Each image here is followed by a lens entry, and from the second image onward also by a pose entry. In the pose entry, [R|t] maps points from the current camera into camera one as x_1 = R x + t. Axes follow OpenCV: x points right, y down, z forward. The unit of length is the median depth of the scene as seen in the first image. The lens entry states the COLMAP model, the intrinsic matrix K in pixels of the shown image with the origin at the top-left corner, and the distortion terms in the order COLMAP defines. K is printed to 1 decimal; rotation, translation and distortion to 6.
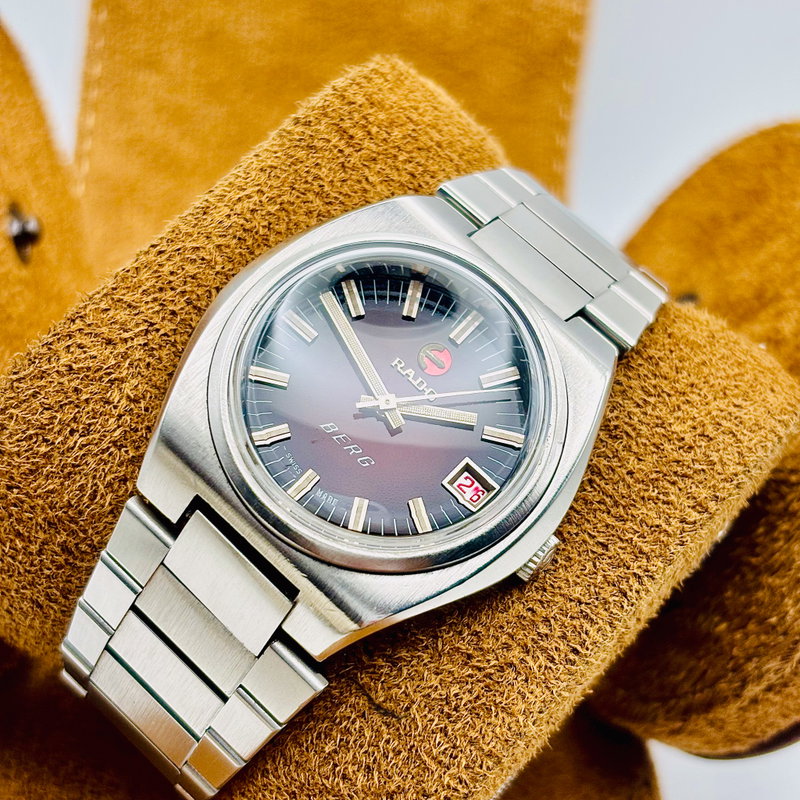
lens RADIAL K [[1719.7, 0, 402.4], [0, 1719.7, 363.2], [0, 0, 1]] dist [0.105669, 0.000000]
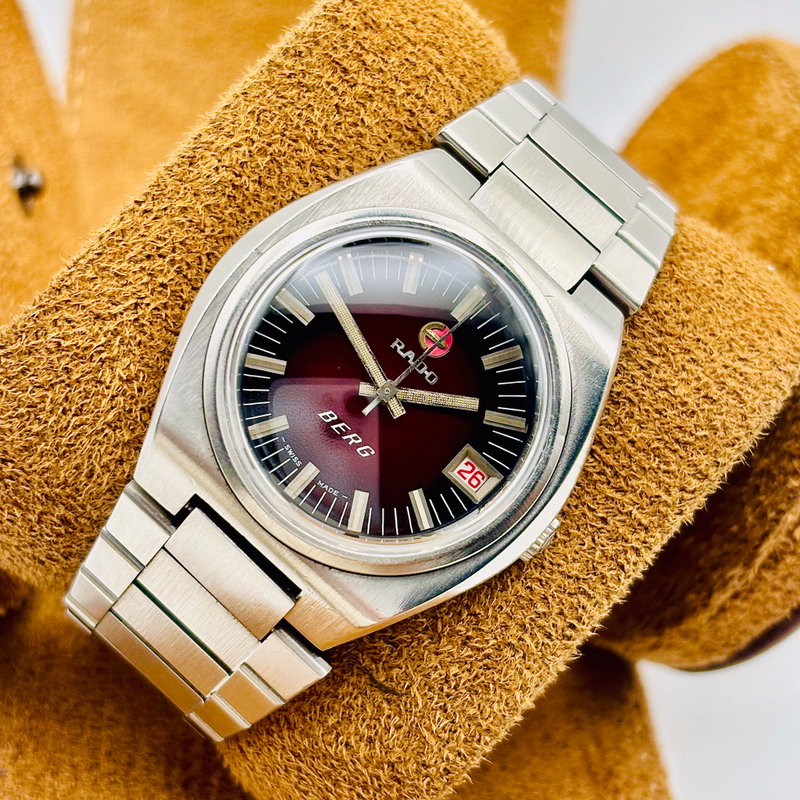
lens RADIAL K [[1719.7, 0, 403.6], [0, 1719.7, 392.9], [0, 0, 1]] dist [0.105669, 0.000000]
pose [[0.999909, -0.003754, 0.012950, -0.011739], [-0.000064, 0.959127, 0.282976, -0.246323], [-0.013483, -0.282951, 0.959040, 0.060904]]
